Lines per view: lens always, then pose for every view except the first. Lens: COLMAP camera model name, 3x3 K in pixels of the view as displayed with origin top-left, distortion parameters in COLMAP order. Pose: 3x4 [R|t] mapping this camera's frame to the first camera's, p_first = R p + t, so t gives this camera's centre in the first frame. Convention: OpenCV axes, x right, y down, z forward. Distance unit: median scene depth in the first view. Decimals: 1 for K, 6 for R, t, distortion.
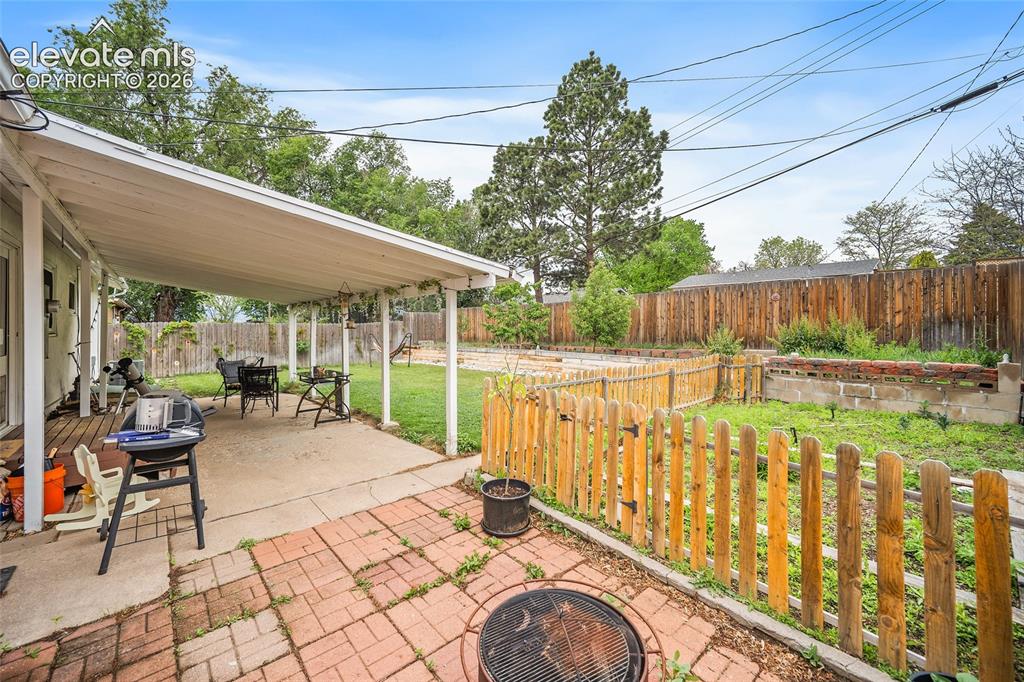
lens RADIAL K [[404.5, 0, 513.0], [0, 404.5, 331.1], [0, 0, 1]] dist [-0.001957, 0.000024]
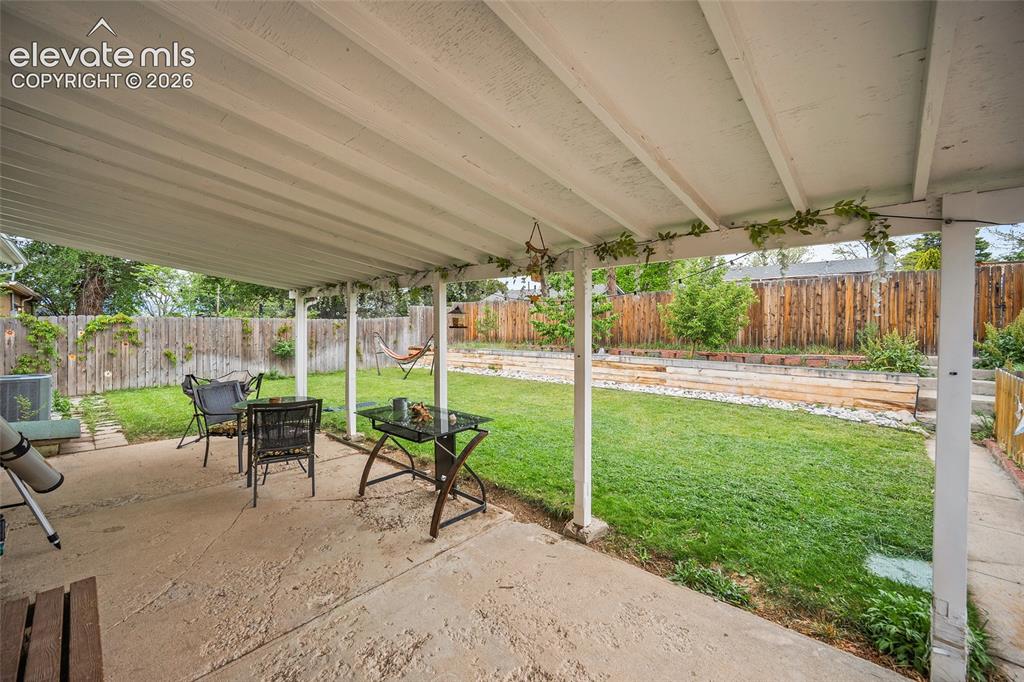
lens RADIAL K [[404.5, 0, 513.0], [0, 404.5, 331.1], [0, 0, 1]] dist [-0.001957, 0.000024]
pose [[0.995403, 0.003713, 0.095701, -0.211217], [-0.004406, 0.999966, 0.007040, -0.003336], [-0.095672, -0.007429, 0.995385, 0.249134]]
